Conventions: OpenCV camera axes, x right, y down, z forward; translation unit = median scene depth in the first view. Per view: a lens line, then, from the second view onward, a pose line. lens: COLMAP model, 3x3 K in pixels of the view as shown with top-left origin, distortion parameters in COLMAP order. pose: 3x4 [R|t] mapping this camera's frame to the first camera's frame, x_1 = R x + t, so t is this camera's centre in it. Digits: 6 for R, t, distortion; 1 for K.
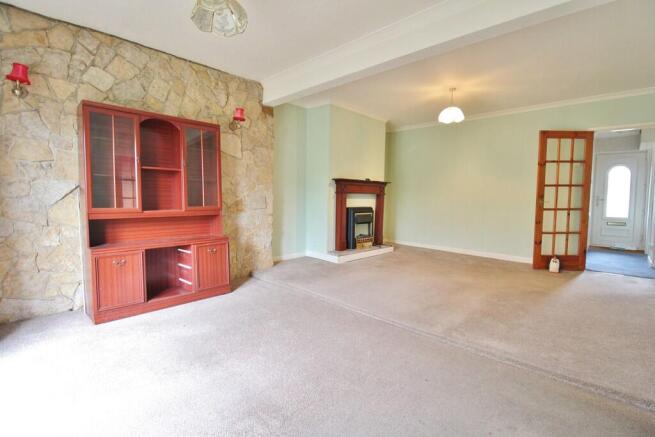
lens RADIAL K [[306.1, 0, 328.9], [0, 306.1, 215.6], [0, 0, 1]] dist [0.003185, -0.015919]
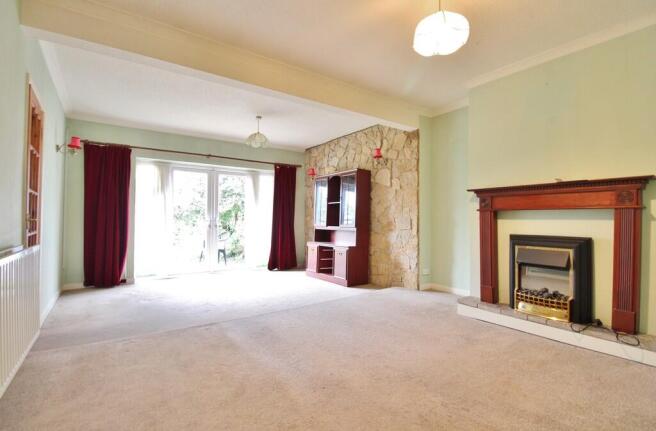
lens RADIAL K [[310.9, 0, 330.8], [0, 310.9, 214.4], [0, 0, 1]] dist [-0.000039, -0.000124]
pose [[-0.185064, -0.029503, -0.982284, 0.864494], [-0.067394, 0.997577, -0.017265, -0.038069], [0.980413, 0.063005, -0.186604, 0.926012]]
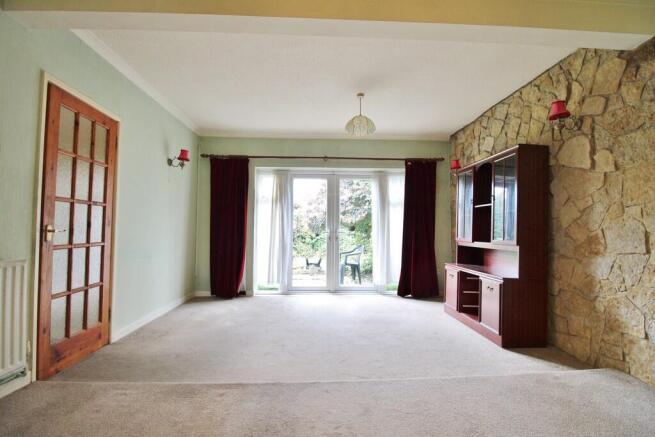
lens RADIAL K [[306.1, 0, 328.9], [0, 306.1, 215.6], [0, 0, 1]] dist [0.003185, -0.015919]
pose [[-0.689677, -0.049815, -0.722401, 0.471313], [-0.060596, 0.998102, -0.010976, -0.048180], [0.721577, 0.036205, -0.691387, 0.962371]]
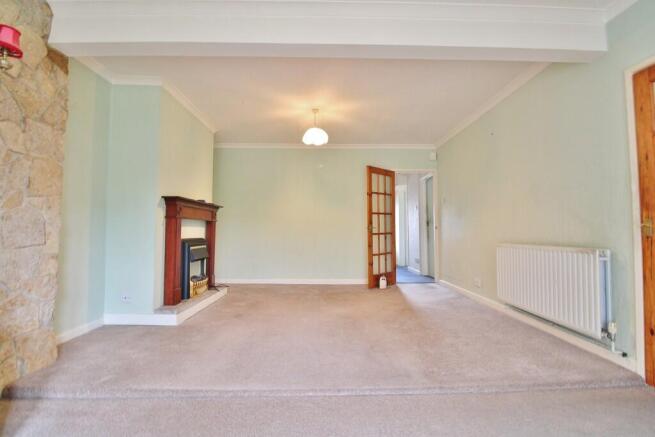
lens RADIAL K [[306.1, 0, 328.9], [0, 306.1, 215.6], [0, 0, 1]] dist [0.003185, -0.015919]
pose [[0.702899, 0.019043, 0.711035, -0.231314], [0.055982, 0.995060, -0.081991, -0.004512], [-0.709084, 0.097437, 0.698360, 0.324227]]
